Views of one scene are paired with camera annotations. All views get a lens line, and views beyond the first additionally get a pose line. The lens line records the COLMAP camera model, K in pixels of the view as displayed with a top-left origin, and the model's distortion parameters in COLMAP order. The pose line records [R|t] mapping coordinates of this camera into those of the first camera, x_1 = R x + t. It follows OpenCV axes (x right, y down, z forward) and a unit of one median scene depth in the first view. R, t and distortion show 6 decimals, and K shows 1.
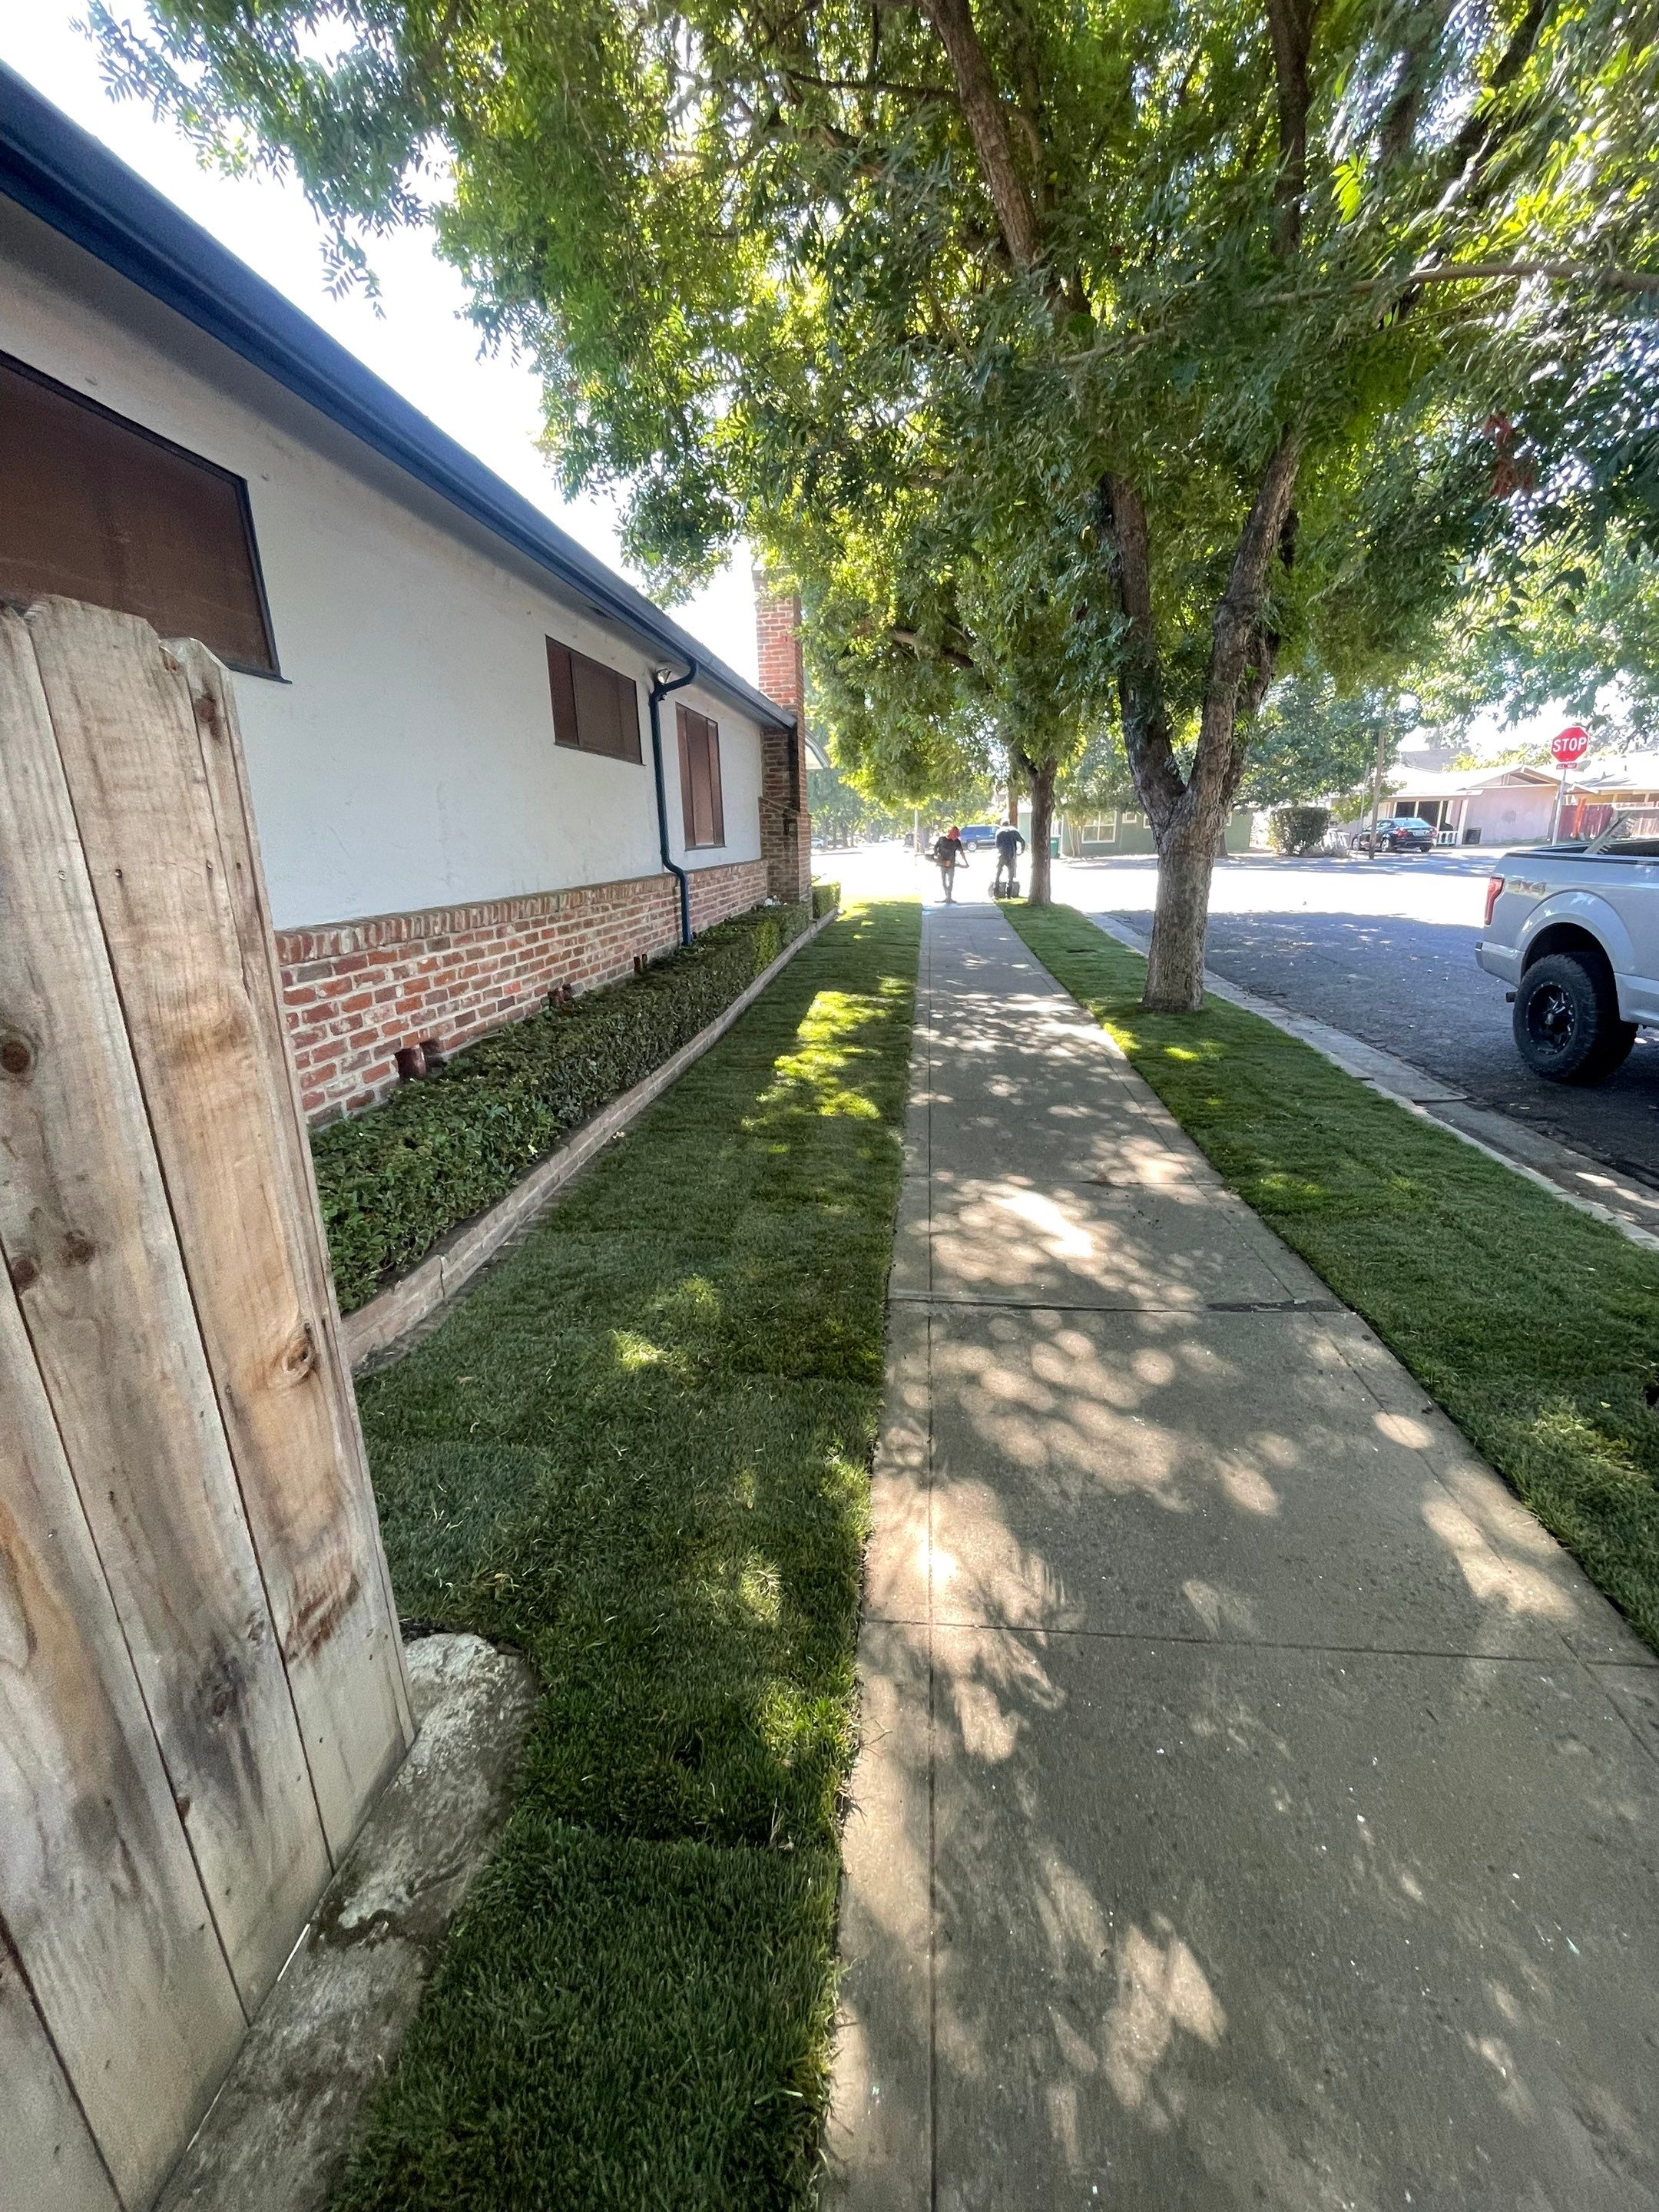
lens RADIAL K [[888.6, 0, 818.6], [0, 888.6, 1105.0], [0, 0, 1]] dist [-0.001227, -0.000374]
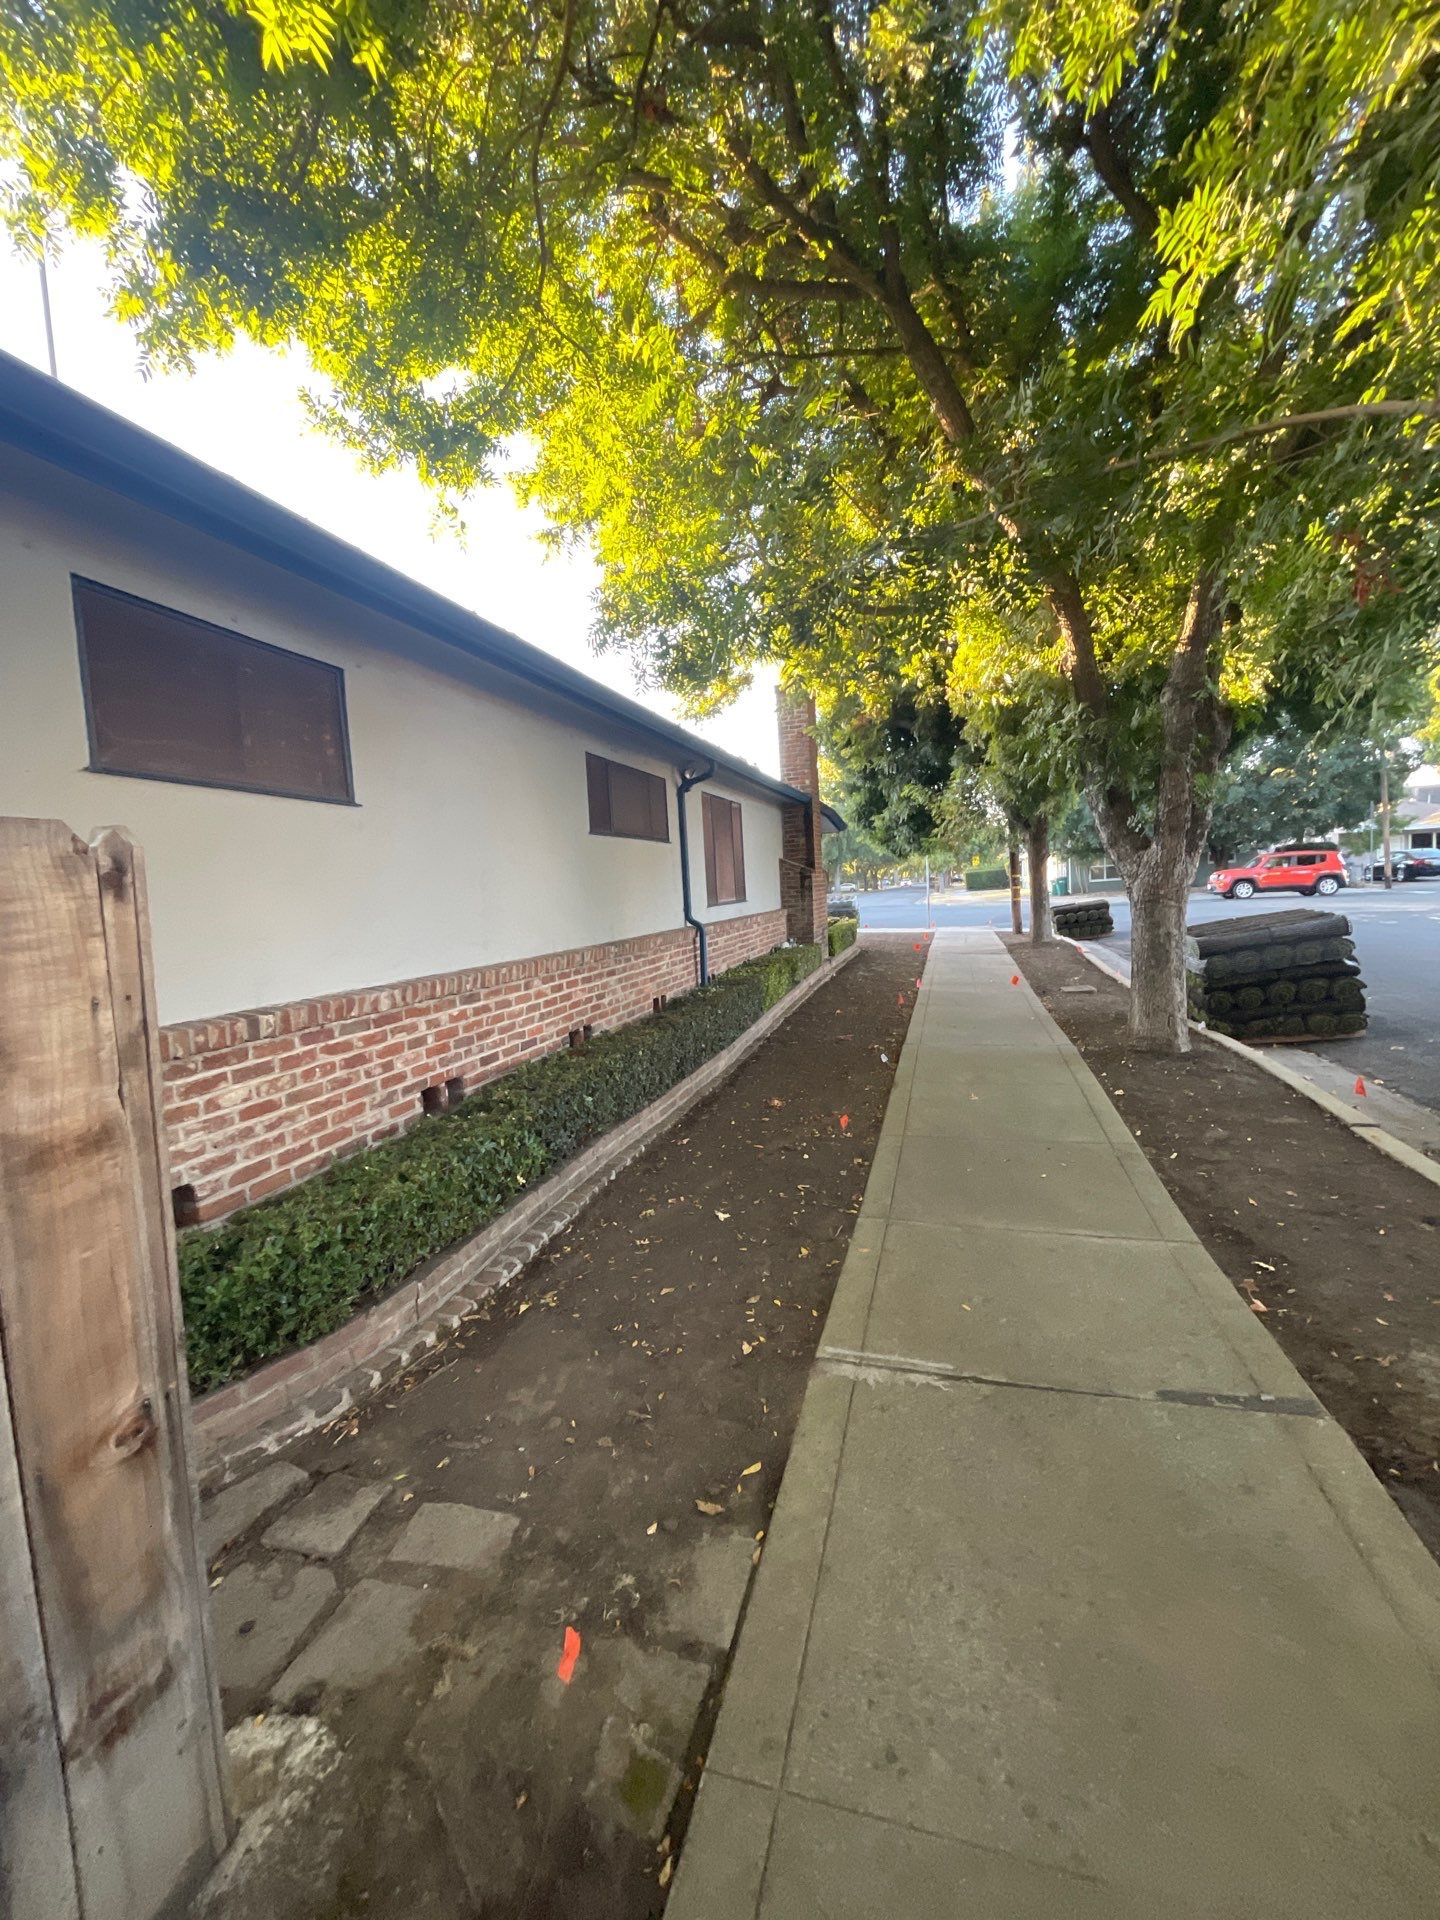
lens RADIAL K [[771.3, 0, 710.6], [0, 771.3, 959.1], [0, 0, 1]] dist [-0.001227, -0.000374]
pose [[0.982465, -0.013478, -0.185961, 0.094855], [-0.022904, 0.981106, -0.192113, -0.039073], [0.185037, 0.193003, 0.963593, 0.033780]]
